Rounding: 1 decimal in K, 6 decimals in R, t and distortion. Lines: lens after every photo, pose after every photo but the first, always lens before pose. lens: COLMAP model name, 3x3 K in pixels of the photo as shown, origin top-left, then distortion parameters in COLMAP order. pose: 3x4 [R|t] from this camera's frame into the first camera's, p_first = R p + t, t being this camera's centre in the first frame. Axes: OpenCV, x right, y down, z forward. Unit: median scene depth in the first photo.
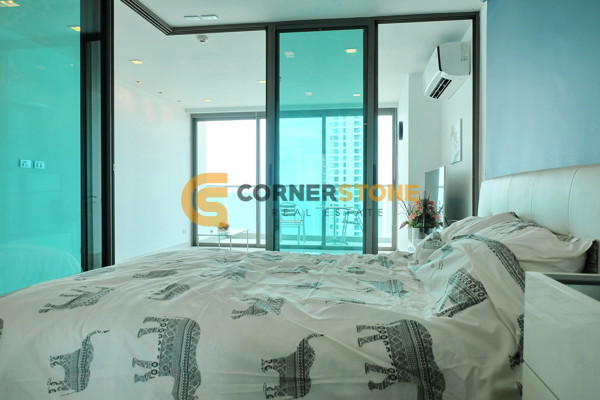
lens RADIAL K [[425.9, 0, 323.8], [0, 425.9, 200.4], [0, 0, 1]] dist [-0.045019, 0.041544]
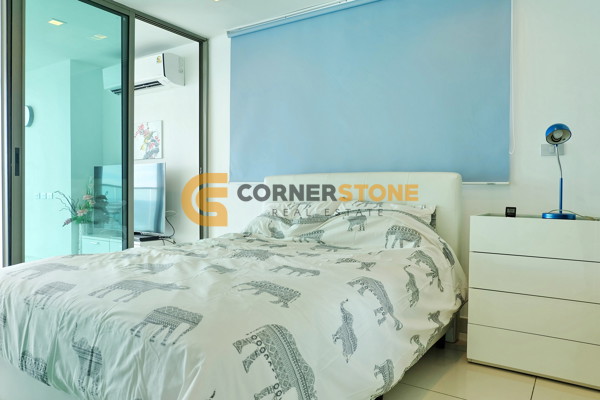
lens RADIAL K [[425.9, 0, 297.6], [0, 425.9, 203.2], [0, 0, 1]] dist [-0.045019, 0.041544]
pose [[0.433846, -0.029969, 0.900489, -0.360346], [0.014365, 0.999550, 0.026344, -0.000223], [-0.900873, 0.001506, 0.434081, 0.130410]]
